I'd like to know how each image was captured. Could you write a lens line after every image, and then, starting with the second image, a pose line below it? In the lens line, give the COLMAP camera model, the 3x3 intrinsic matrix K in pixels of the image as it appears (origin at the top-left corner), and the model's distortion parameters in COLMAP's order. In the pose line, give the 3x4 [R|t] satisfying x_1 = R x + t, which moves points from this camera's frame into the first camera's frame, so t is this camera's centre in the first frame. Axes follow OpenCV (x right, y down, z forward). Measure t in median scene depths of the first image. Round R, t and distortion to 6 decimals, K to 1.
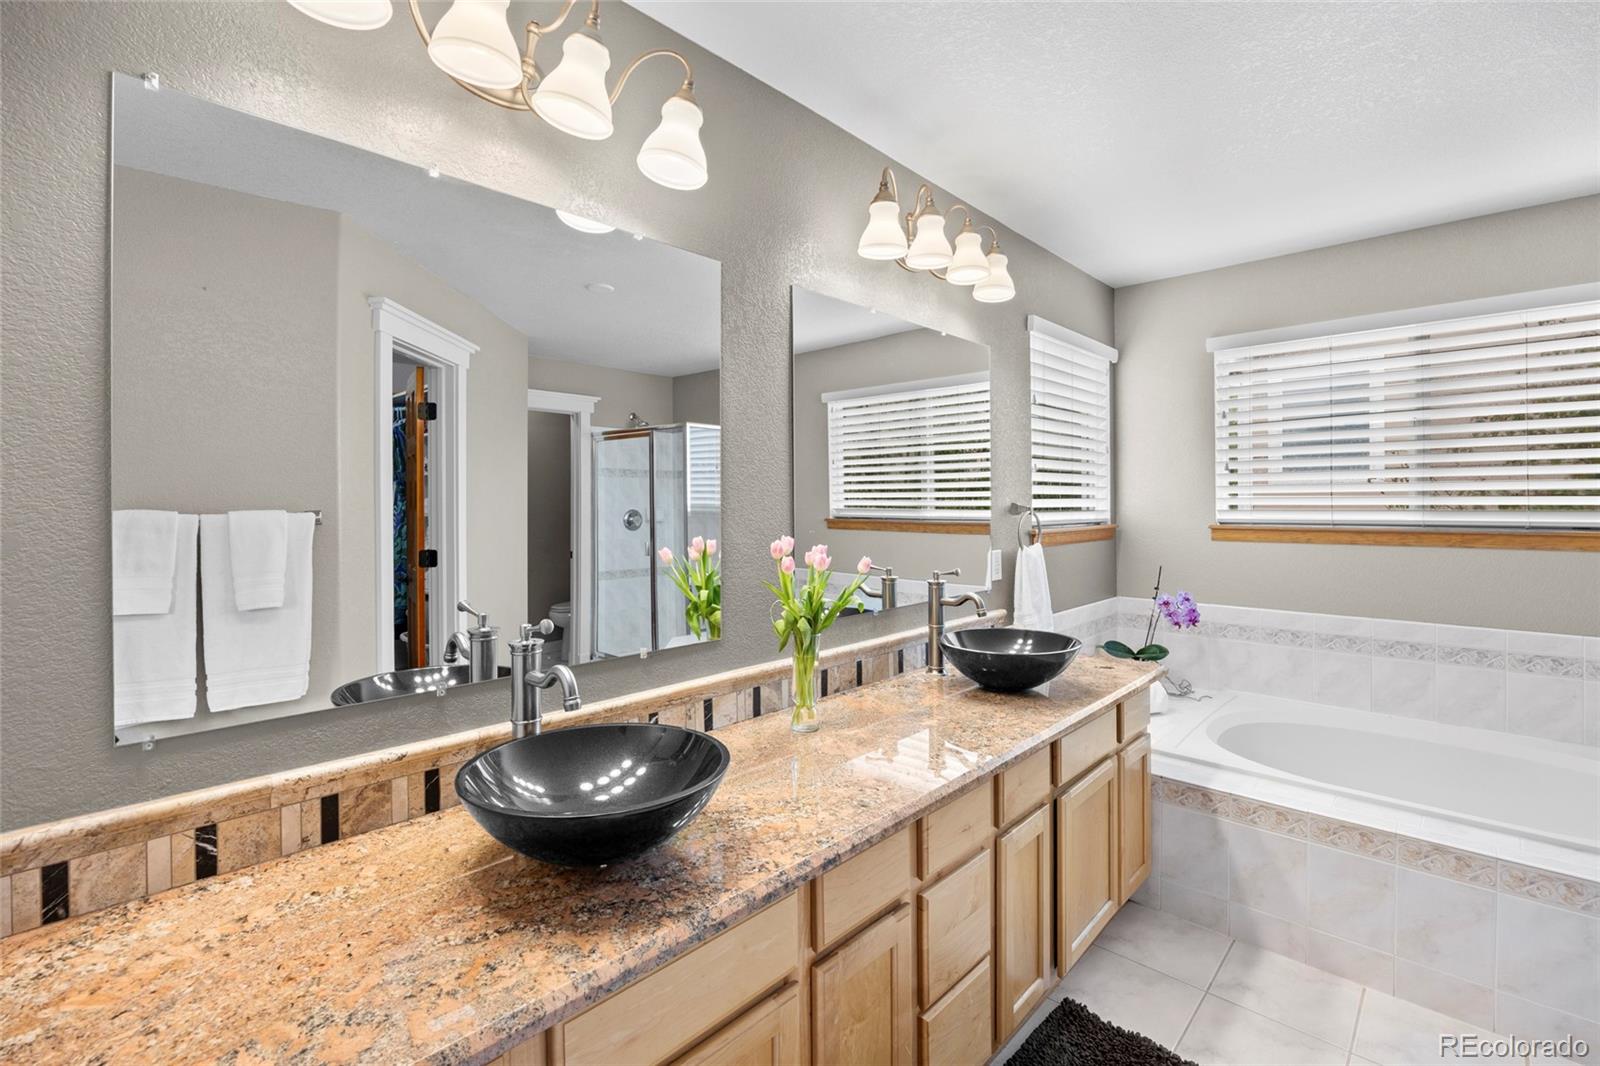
lens RADIAL K [[714.9, 0, 780.0], [0, 714.9, 515.3], [0, 0, 1]] dist [-0.017733, 0.000348]
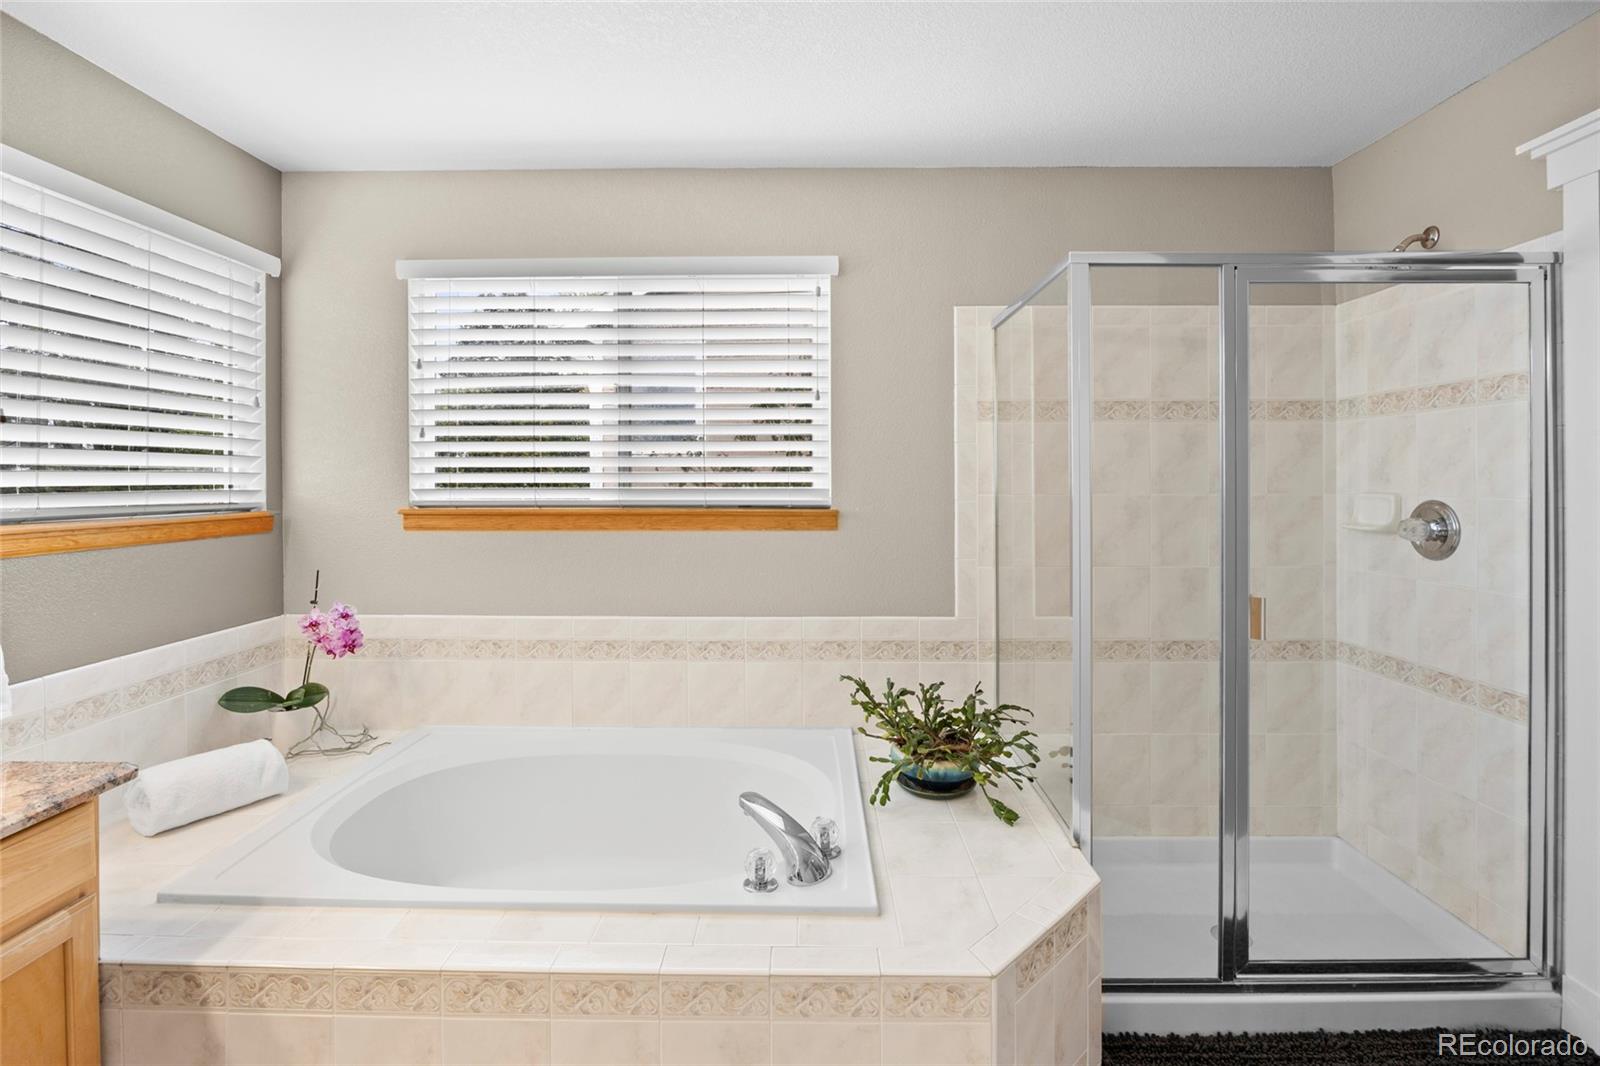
lens RADIAL K [[714.9, 0, 814.7], [0, 714.9, 483.8], [0, 0, 1]] dist [-0.017733, 0.000348]
pose [[0.726126, -0.001722, 0.687559, 0.429849], [0.009567, 0.999925, -0.007599, -0.003594], [-0.687495, 0.012096, 0.726088, 0.163524]]
